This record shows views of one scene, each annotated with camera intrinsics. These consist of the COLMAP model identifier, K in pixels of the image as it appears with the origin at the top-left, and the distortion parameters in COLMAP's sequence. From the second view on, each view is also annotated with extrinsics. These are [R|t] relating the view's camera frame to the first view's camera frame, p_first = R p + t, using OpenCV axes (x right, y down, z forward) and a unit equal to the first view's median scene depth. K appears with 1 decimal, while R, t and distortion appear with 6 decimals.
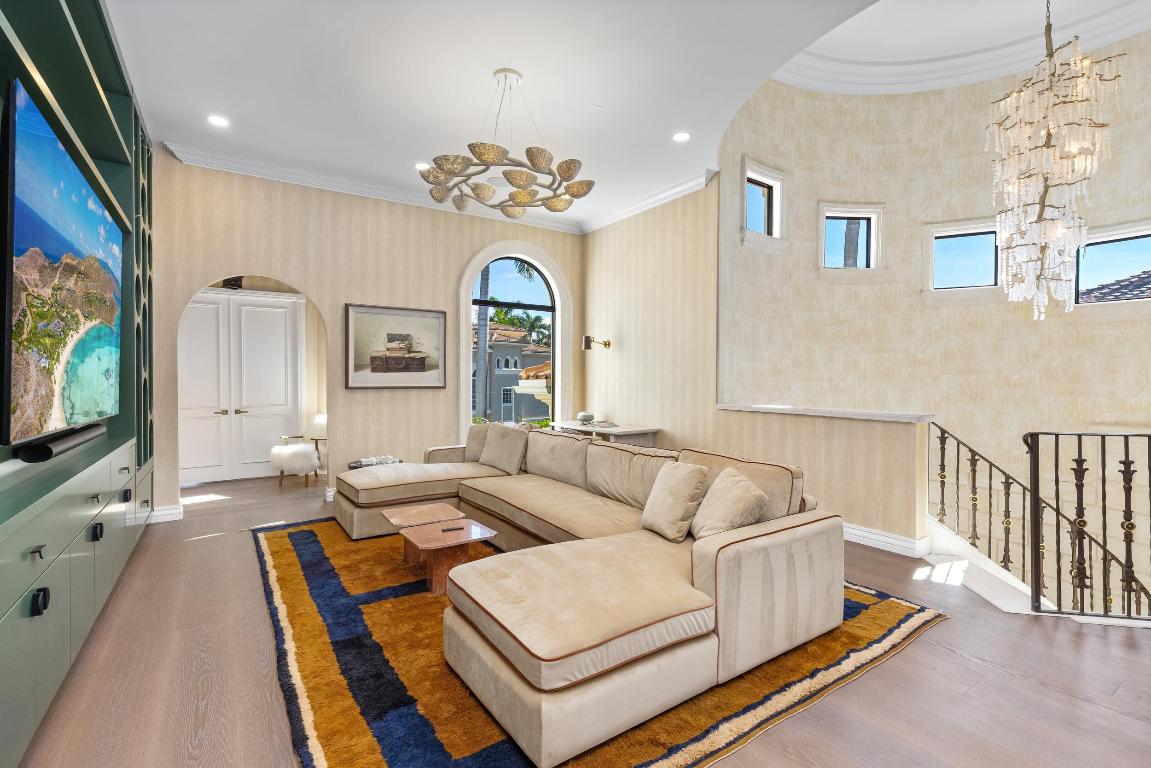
lens RADIAL K [[519.4, 0, 571.4], [0, 519.4, 381.1], [0, 0, 1]] dist [0.017189, 0.000852]
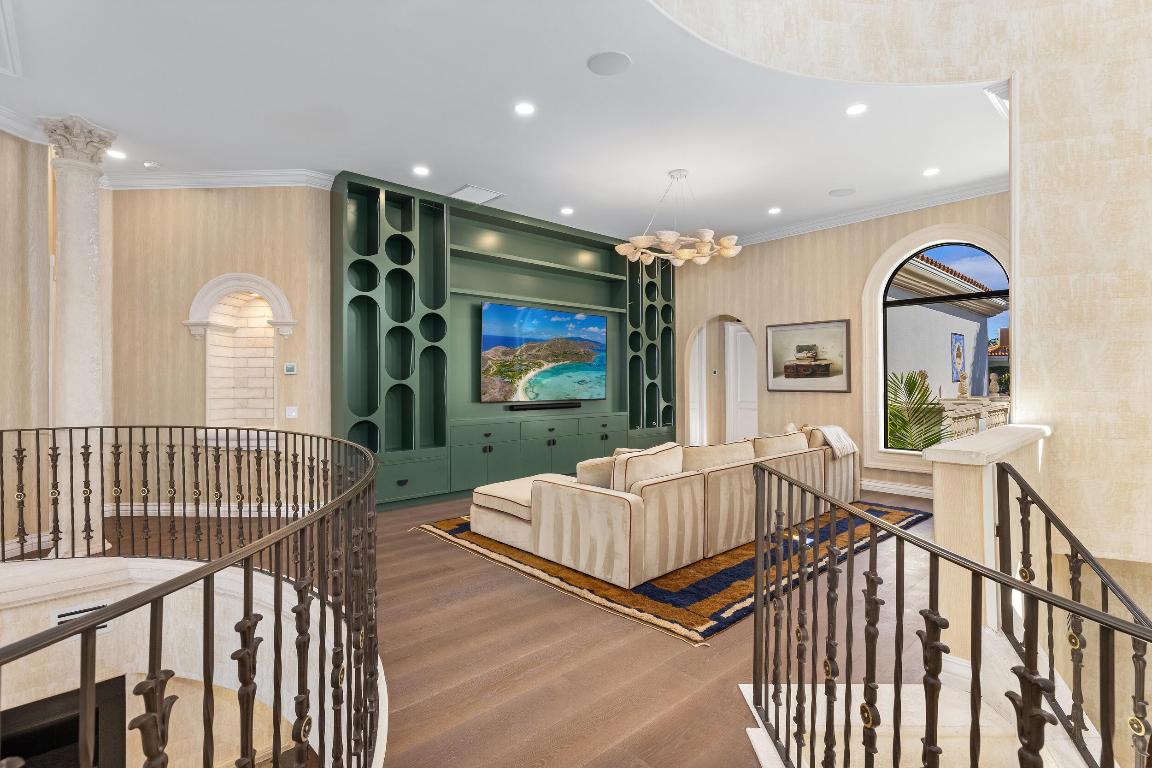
lens RADIAL K [[543.6, 0, 576.5], [0, 543.6, 364.9], [0, 0, 1]] dist [-0.001957, -0.000170]
pose [[0.162846, -0.019739, -0.986454, 0.819335], [0.008356, 0.999792, -0.018627, -0.028393], [0.986616, -0.005209, 0.162977, 0.298996]]
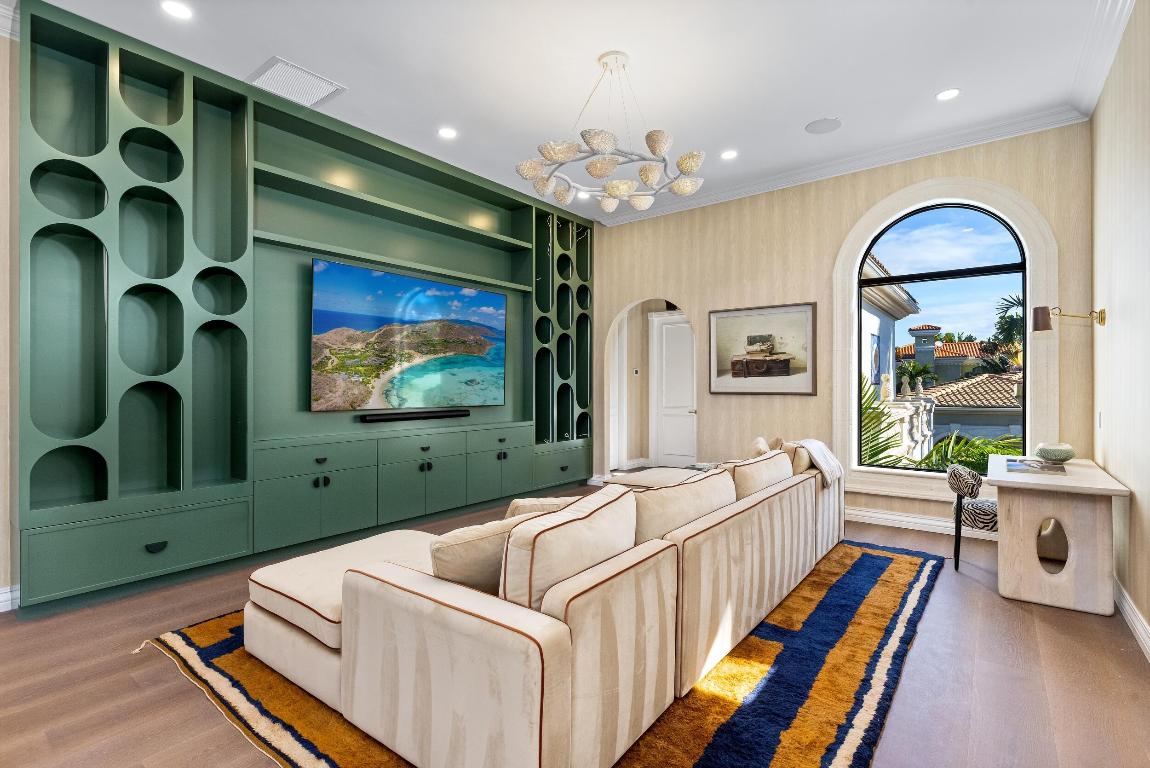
lens RADIAL K [[551.8, 0, 575.0], [0, 551.8, 384.0], [0, 0, 1]] dist [-0.001381, -0.000275]
pose [[0.327913, 0.006311, -0.944687, 0.504592], [0.005396, 0.999949, 0.008554, -0.014818], [0.944692, -0.007902, 0.327863, 0.379942]]
